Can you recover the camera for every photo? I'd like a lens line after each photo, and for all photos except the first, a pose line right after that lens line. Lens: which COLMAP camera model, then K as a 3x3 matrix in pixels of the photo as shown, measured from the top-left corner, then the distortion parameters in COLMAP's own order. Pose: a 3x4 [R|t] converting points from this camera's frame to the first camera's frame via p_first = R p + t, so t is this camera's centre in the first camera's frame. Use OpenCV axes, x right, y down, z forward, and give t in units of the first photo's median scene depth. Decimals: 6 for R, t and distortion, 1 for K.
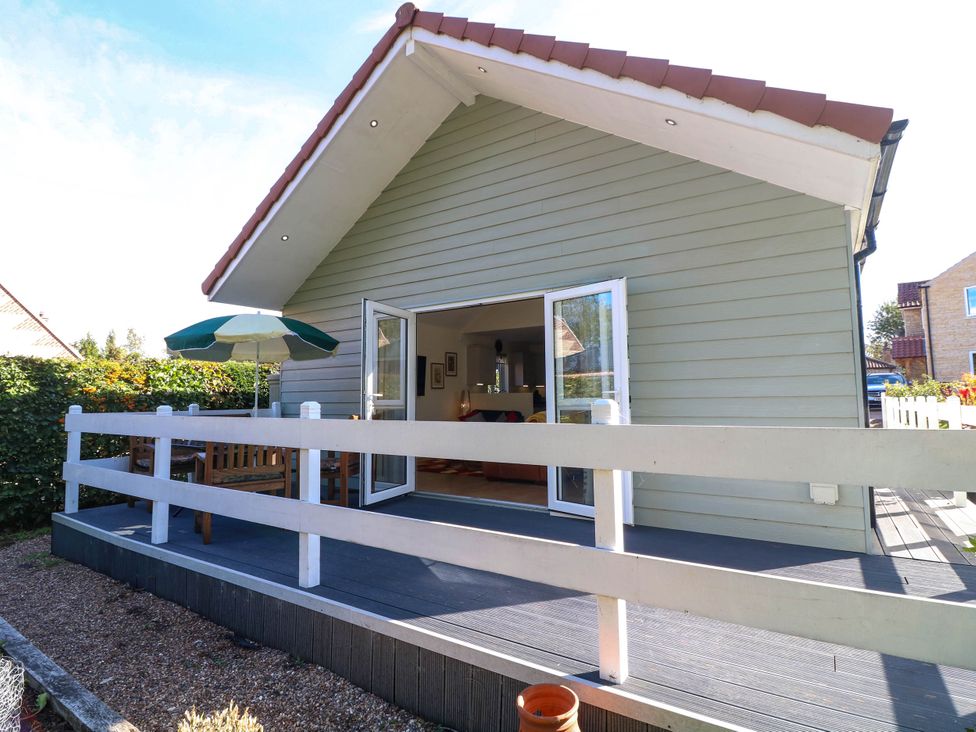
lens RADIAL K [[510.8, 0, 487.2], [0, 510.8, 357.3], [0, 0, 1]] dist [0.001063, -0.015455]
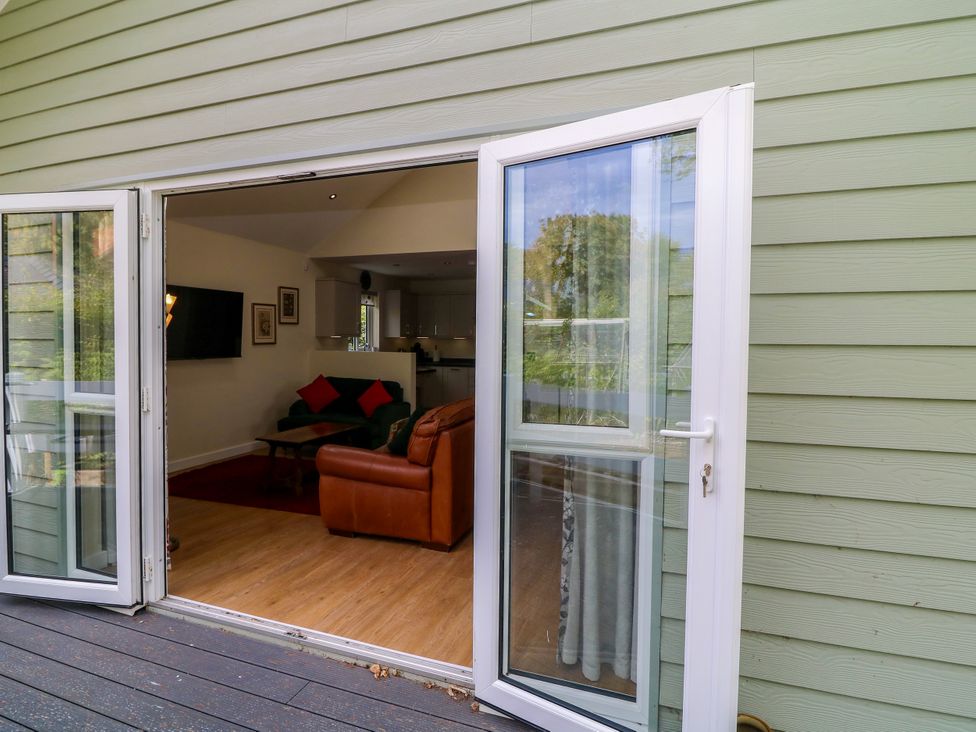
lens RADIAL K [[527.1, 0, 488.0], [0, 527.1, 366.0], [0, 0, 1]] dist [-0.021568, -0.001728]
pose [[0.969788, 0.008819, 0.243790, 0.016580], [-0.041114, 0.990960, 0.127705, -0.007802], [-0.240460, -0.133870, 0.961383, 0.399777]]
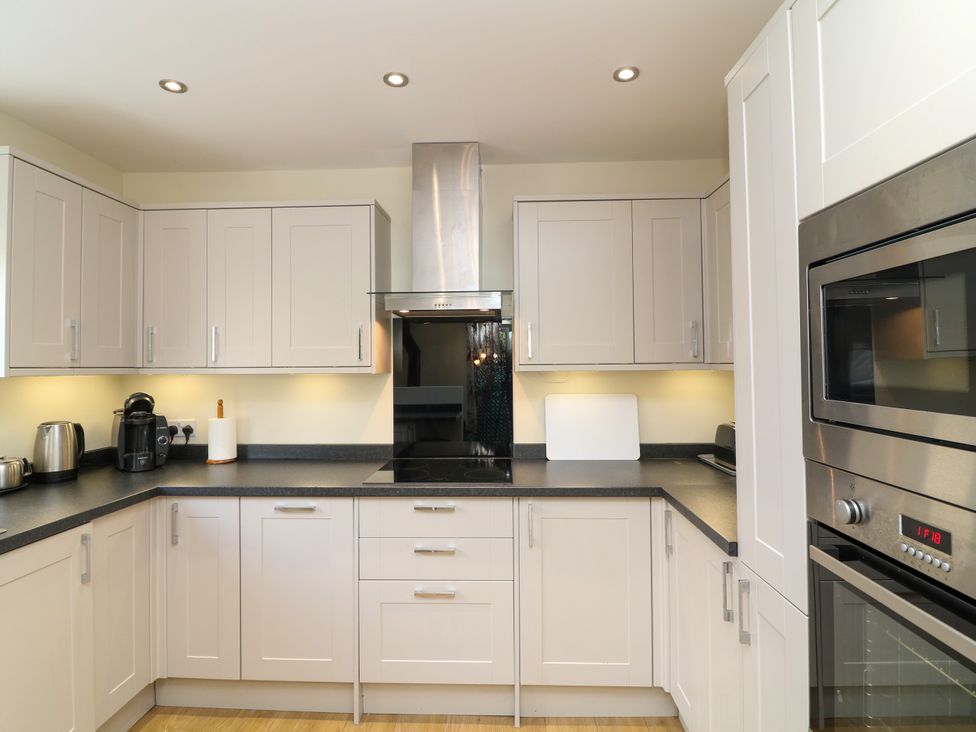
lens RADIAL K [[520.5, 0, 486.8], [0, 520.5, 355.4], [0, 0, 1]] dist [-0.000334, -0.013799]
pose [[0.856207, 0.011785, 0.516499, 0.177578], [-0.042367, 0.997974, 0.047462, 0.057369], [-0.514893, -0.062520, 0.854972, 1.278649]]
